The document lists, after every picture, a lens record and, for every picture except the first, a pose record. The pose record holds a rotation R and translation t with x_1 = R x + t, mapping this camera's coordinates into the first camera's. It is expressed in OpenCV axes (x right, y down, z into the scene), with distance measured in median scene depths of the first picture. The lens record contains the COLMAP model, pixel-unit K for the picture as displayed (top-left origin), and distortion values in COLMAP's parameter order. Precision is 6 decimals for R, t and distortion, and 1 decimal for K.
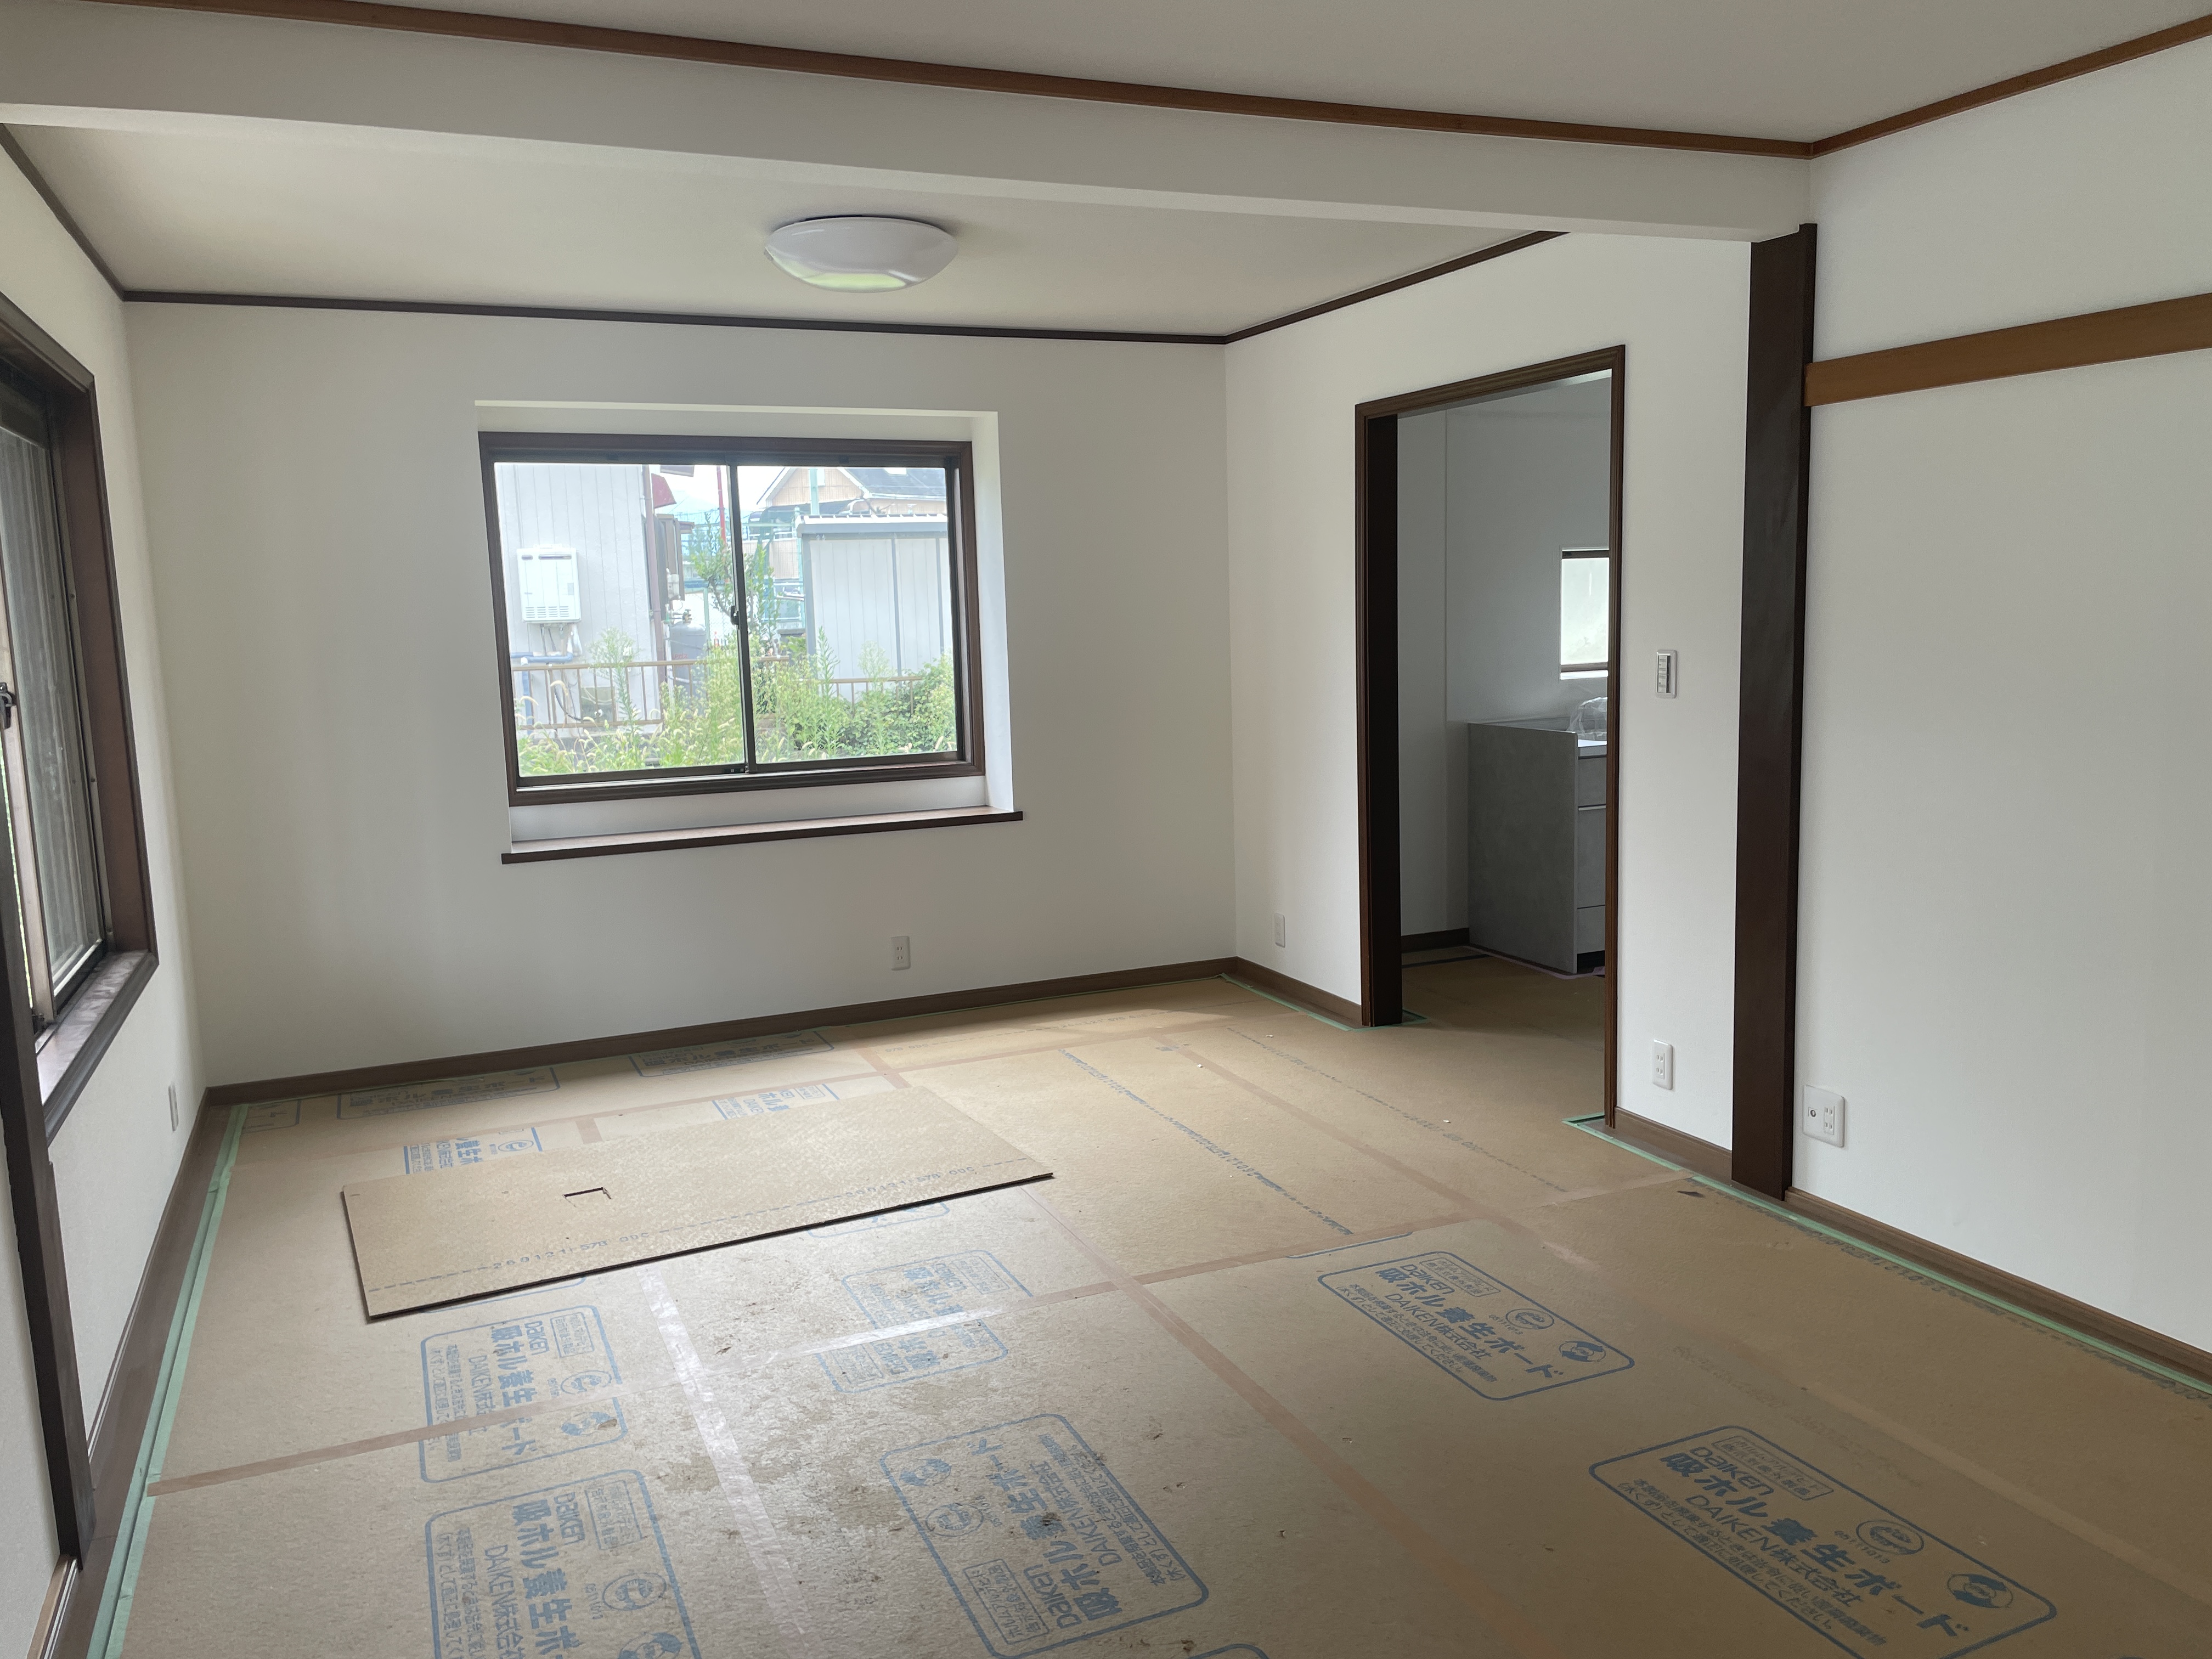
lens RADIAL K [[1687.0, 0, 1121.7], [0, 1687.0, 813.6], [0, 0, 1]] dist [0.036502, -0.006162]
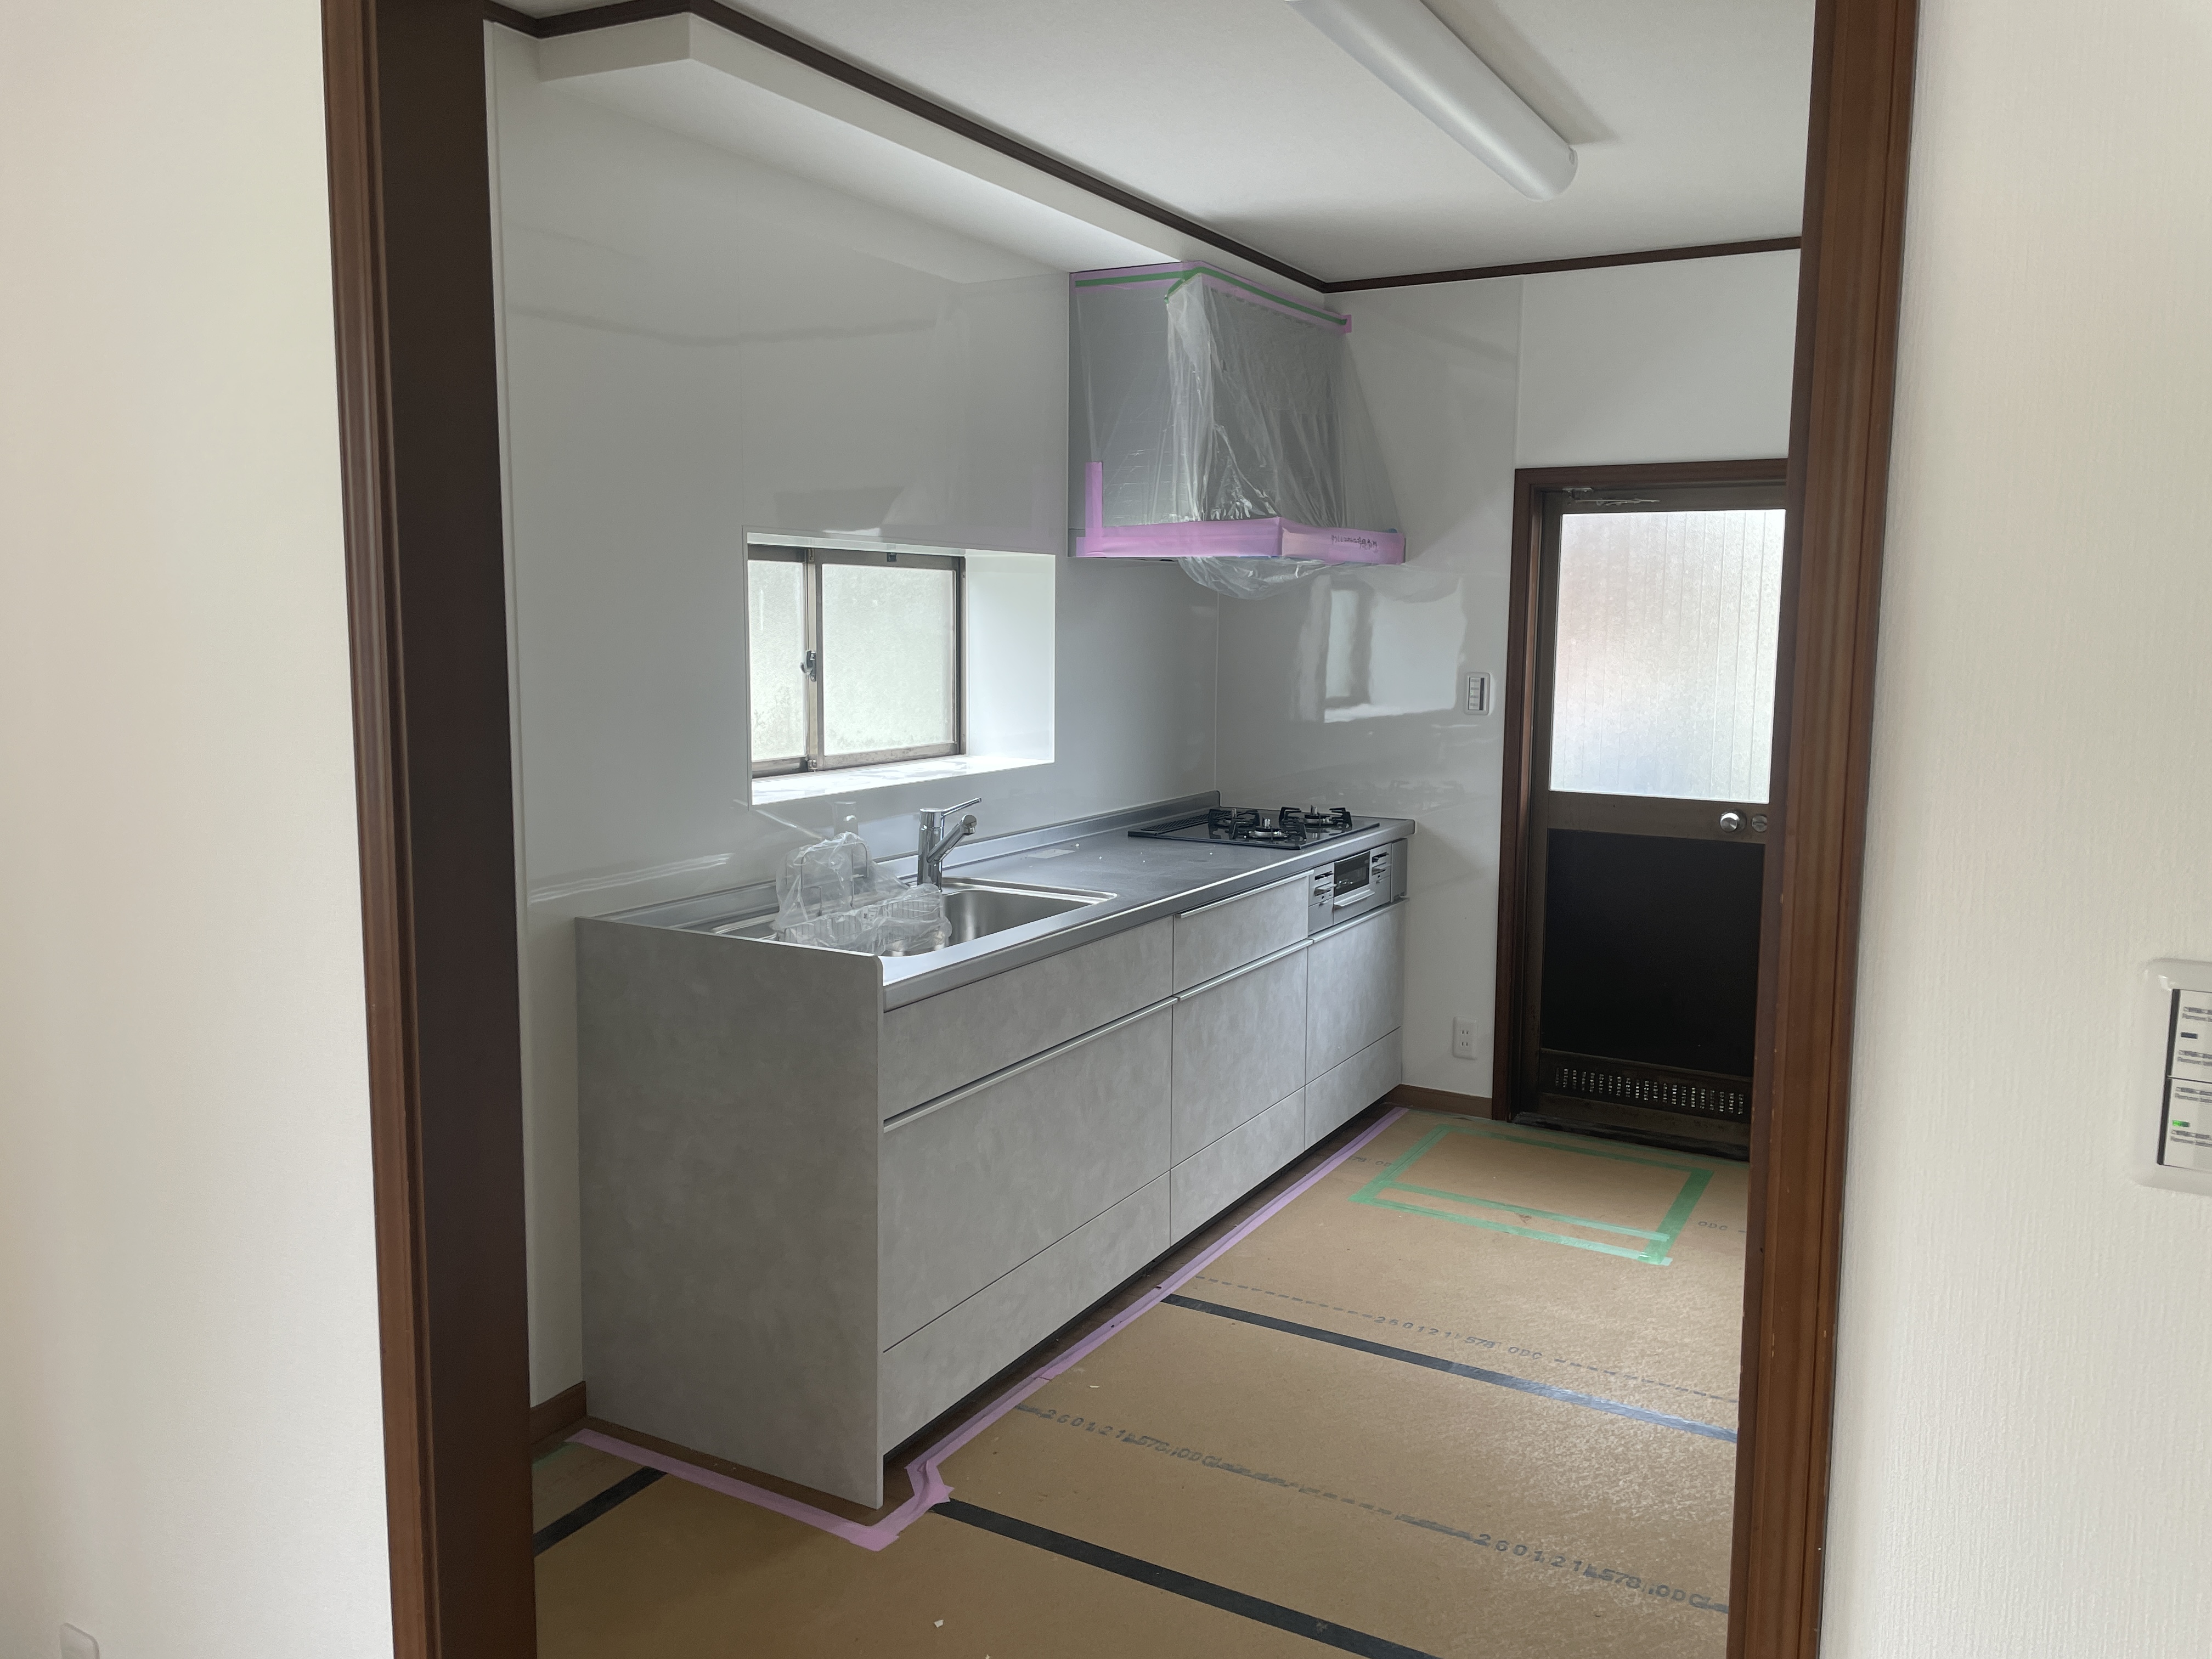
lens RADIAL K [[1687.0, 0, 1121.7], [0, 1687.0, 813.6], [0, 0, 1]] dist [0.036502, -0.006162]
pose [[0.795482, -0.026864, 0.605381, 0.098709], [0.037151, 0.999300, -0.004473, -0.137249], [-0.604837, 0.026049, 0.795923, 1.058046]]
